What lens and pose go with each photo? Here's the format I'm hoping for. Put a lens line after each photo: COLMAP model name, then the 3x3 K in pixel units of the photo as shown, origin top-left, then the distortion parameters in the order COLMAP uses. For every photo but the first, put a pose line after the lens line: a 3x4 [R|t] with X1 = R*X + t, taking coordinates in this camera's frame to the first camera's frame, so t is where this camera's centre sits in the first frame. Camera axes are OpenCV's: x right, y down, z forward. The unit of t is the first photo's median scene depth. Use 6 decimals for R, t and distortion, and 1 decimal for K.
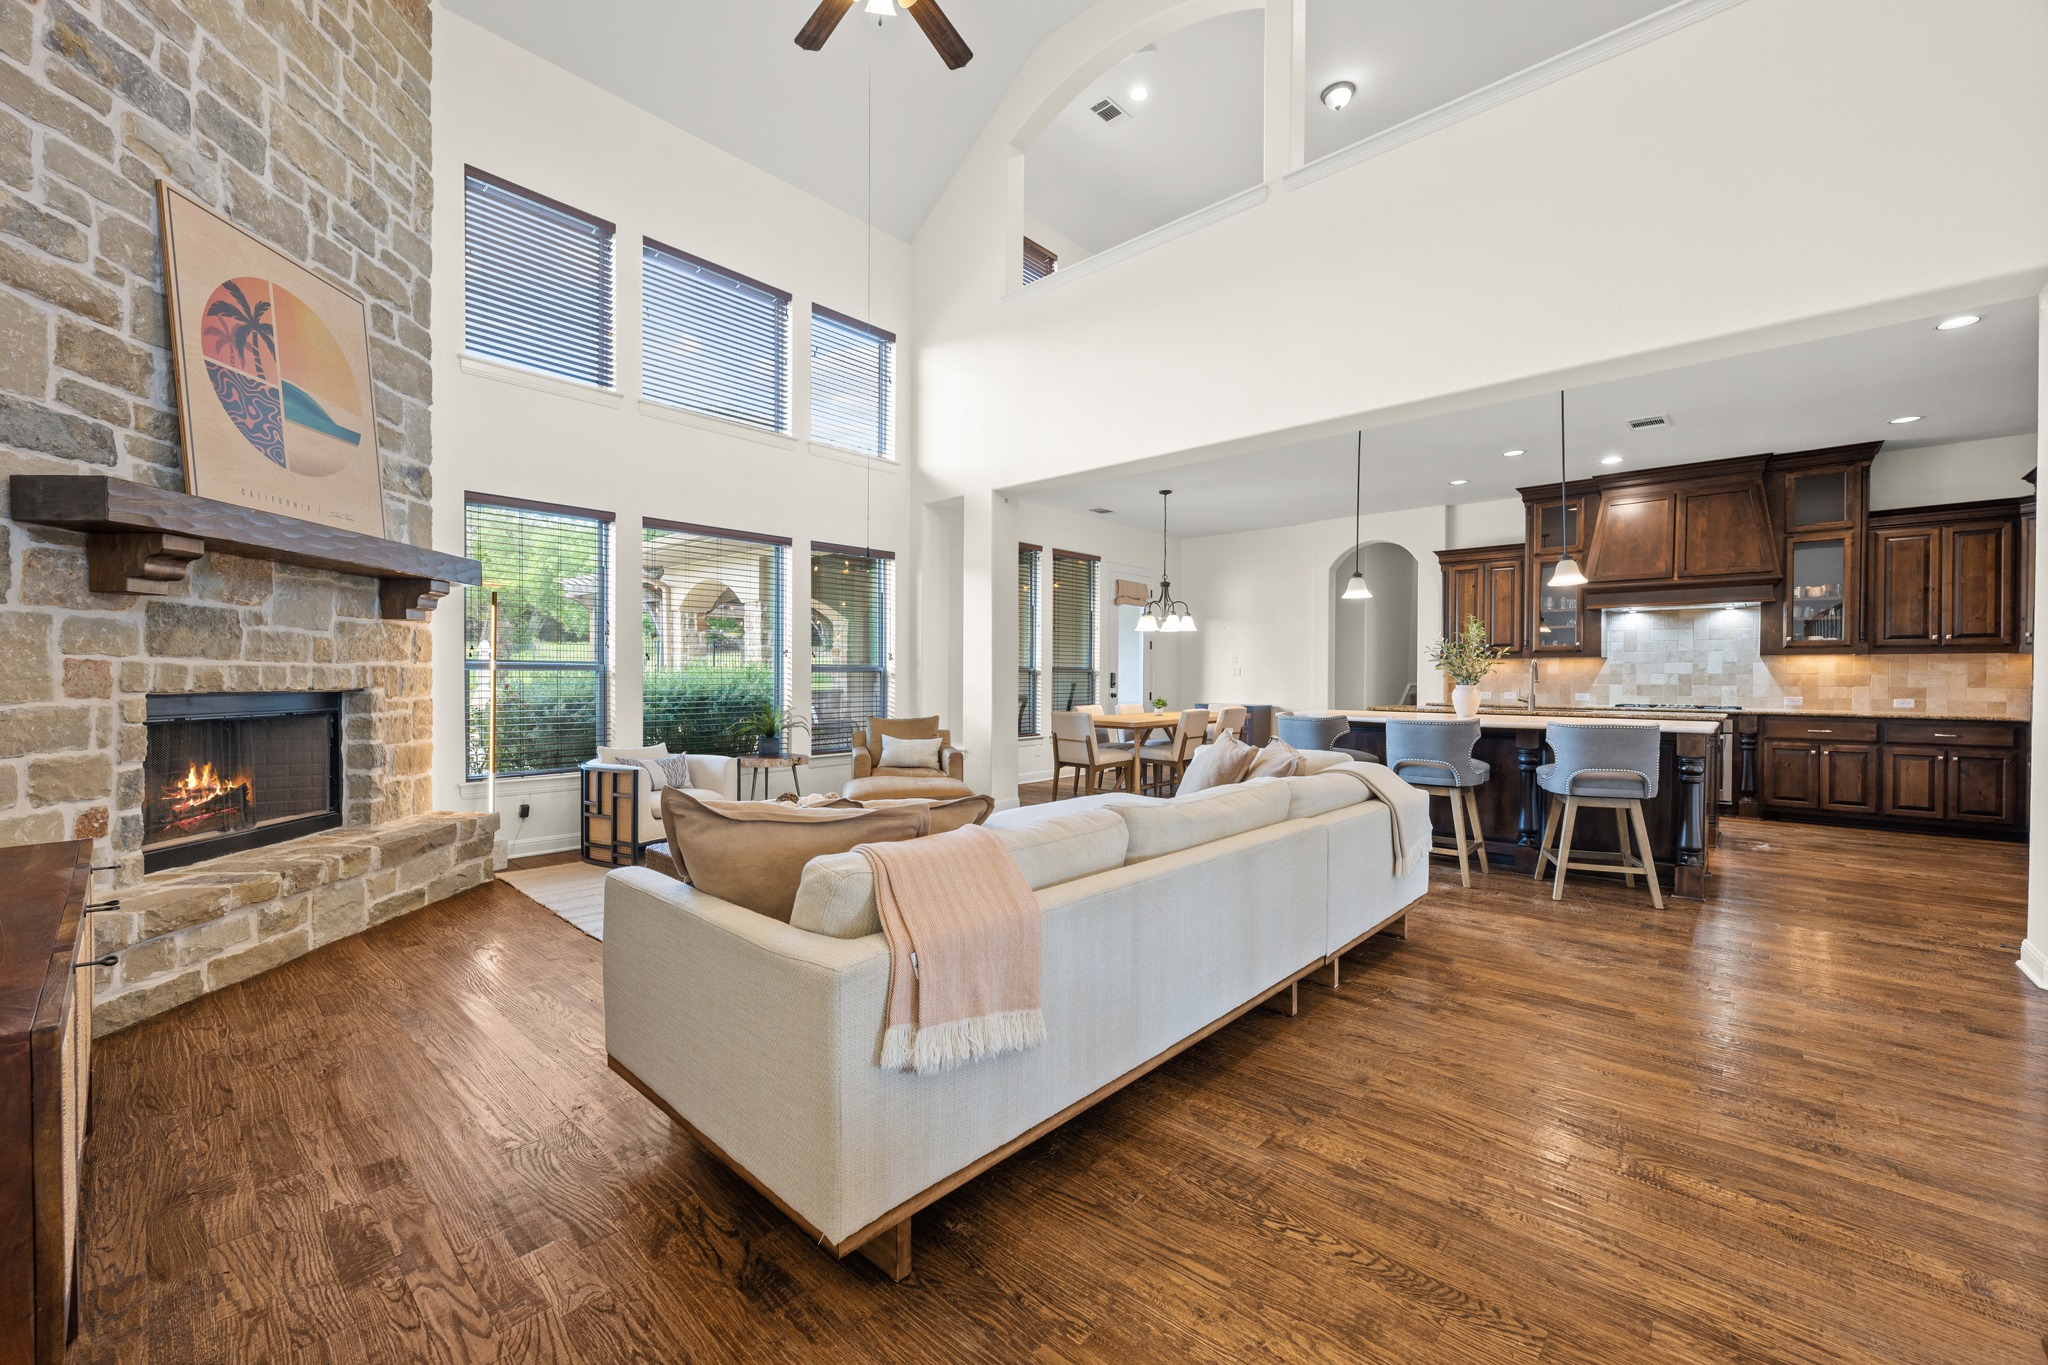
lens RADIAL K [[816.8, 0, 1021.5], [0, 816.8, 684.2], [0, 0, 1]] dist [-0.000369, -0.000107]
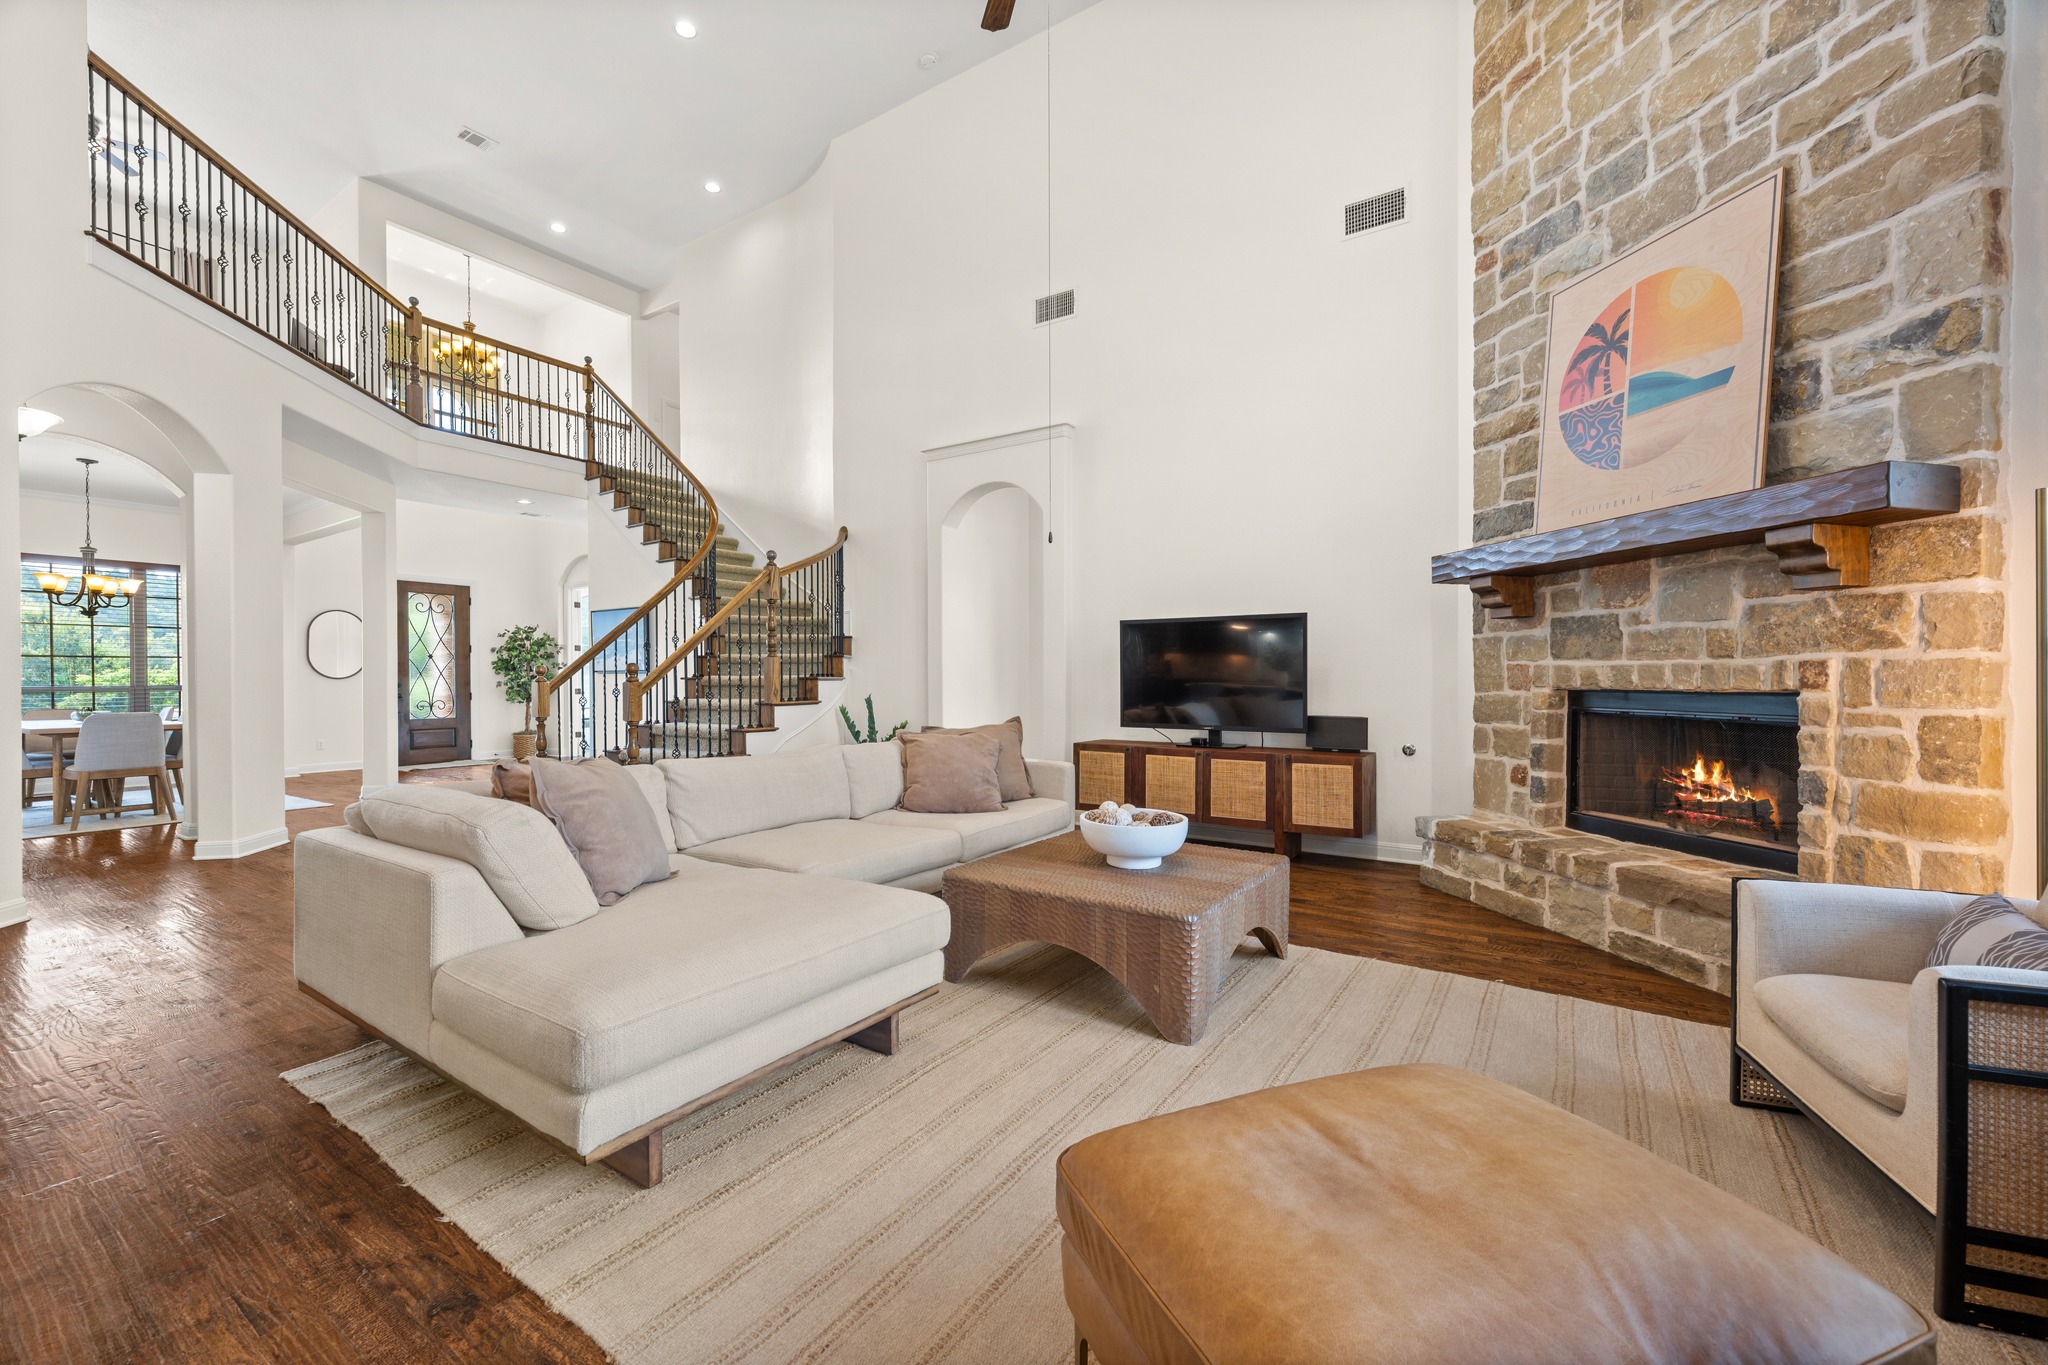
lens RADIAL K [[816.8, 0, 1028.6], [0, 816.8, 681.9], [0, 0, 1]] dist [-0.000369, -0.000107]
pose [[-0.985897, -0.000576, -0.167351, -0.011941], [-0.003166, 0.999879, 0.015211, -0.014653], [0.167322, 0.015526, -0.985780, 1.943706]]
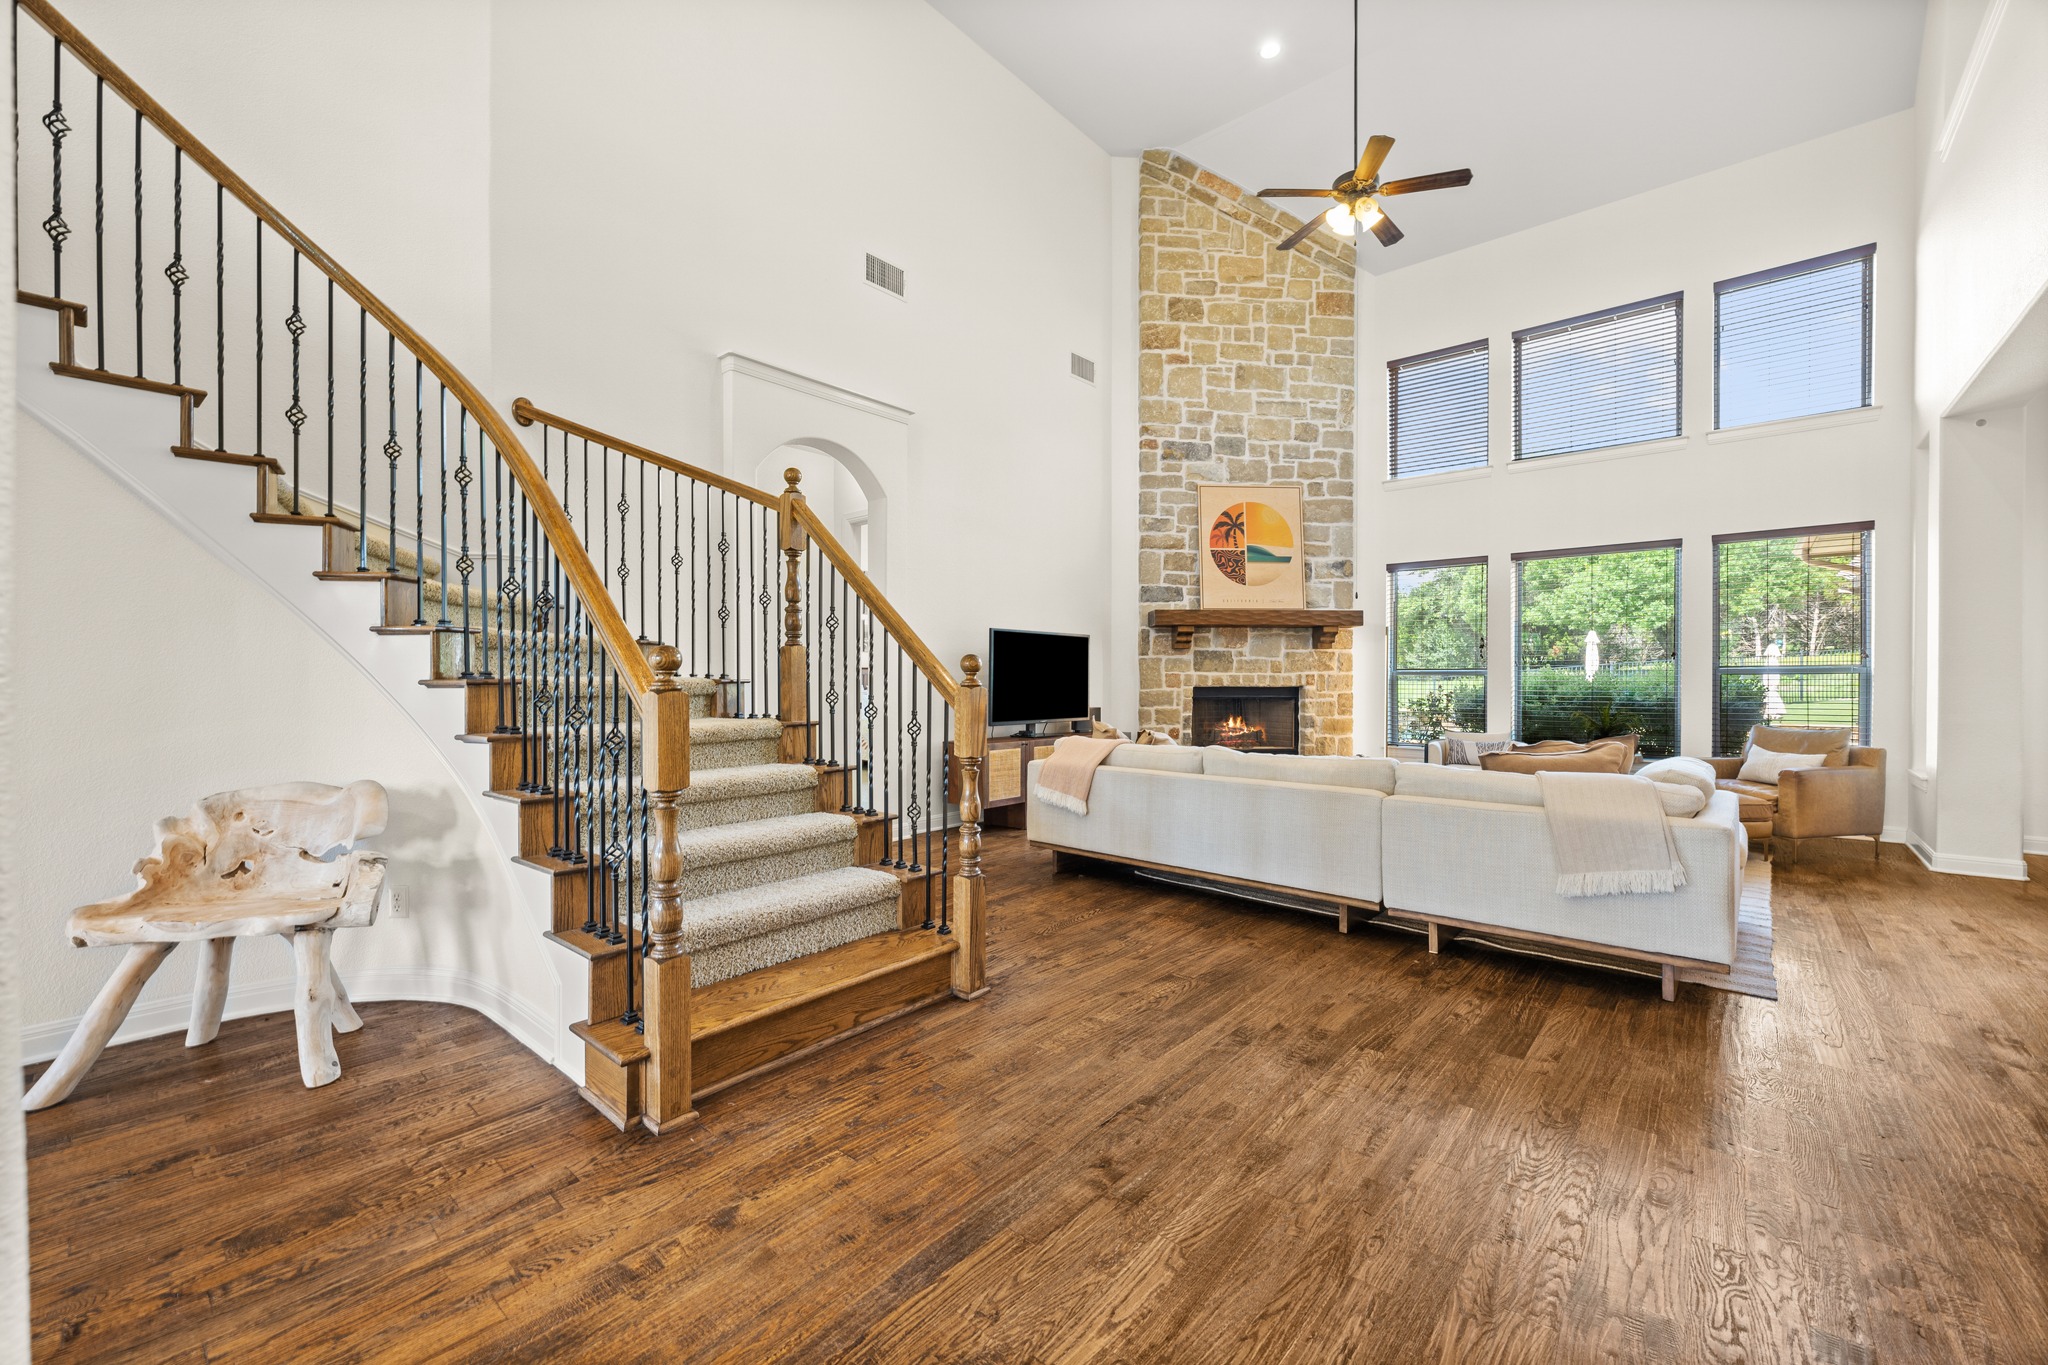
lens RADIAL K [[816.8, 0, 1024.4], [0, 816.8, 683.8], [0, 0, 1]] dist [-0.000369, -0.000107]
pose [[0.023081, 0.001750, -0.999732, 1.335785], [-0.009953, 0.999949, 0.001520, 0.004558], [0.999684, 0.009915, 0.023097, 0.366121]]
